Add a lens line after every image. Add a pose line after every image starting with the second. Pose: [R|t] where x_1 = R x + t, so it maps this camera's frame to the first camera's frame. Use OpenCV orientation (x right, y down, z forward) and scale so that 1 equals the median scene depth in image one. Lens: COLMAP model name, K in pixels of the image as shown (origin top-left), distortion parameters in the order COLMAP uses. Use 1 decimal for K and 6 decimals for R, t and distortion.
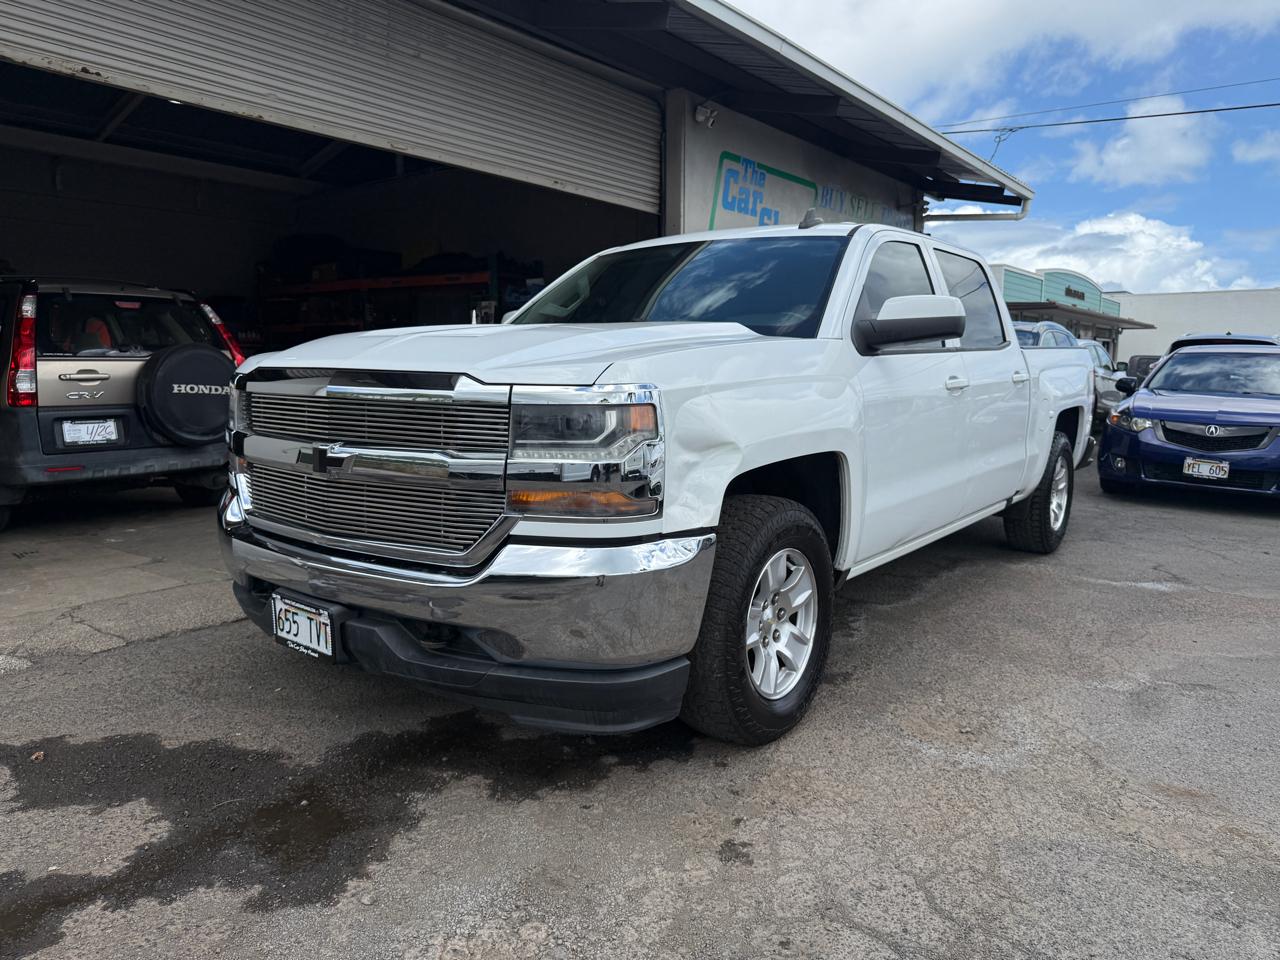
lens RADIAL K [[915.2, 0, 640.0], [0, 915.2, 480.0], [0, 0, 1]] dist [0.007195, -0.010048]
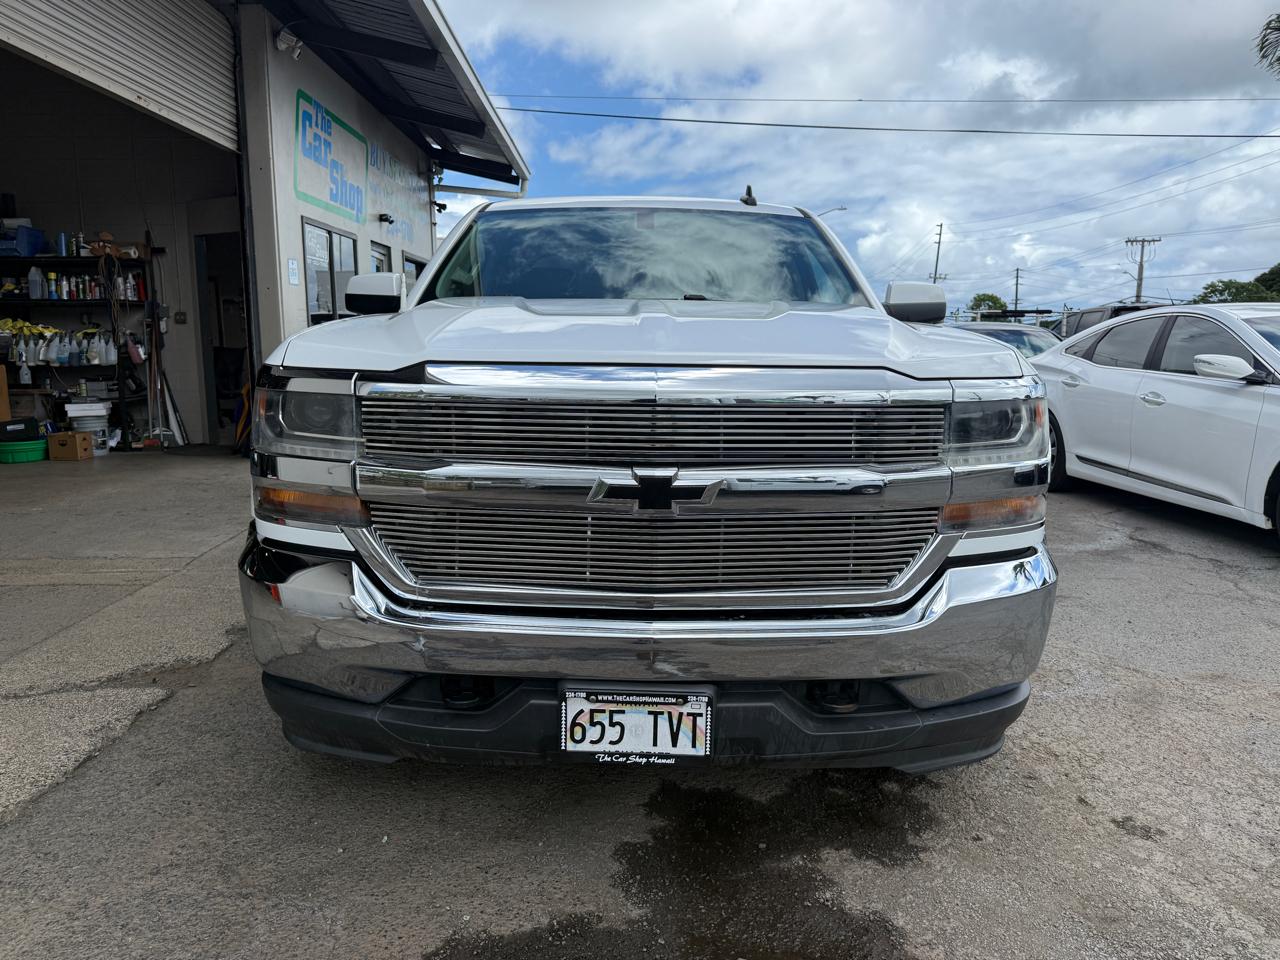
lens RADIAL K [[903.4, 0, 656.9], [0, 903.4, 465.2], [0, 0, 1]] dist [0.055517, -0.078230]
pose [[0.784796, -0.082282, 0.614268, -0.725759], [0.069074, 0.996585, 0.045245, -0.069551], [-0.615893, 0.006922, 0.787799, 0.406604]]
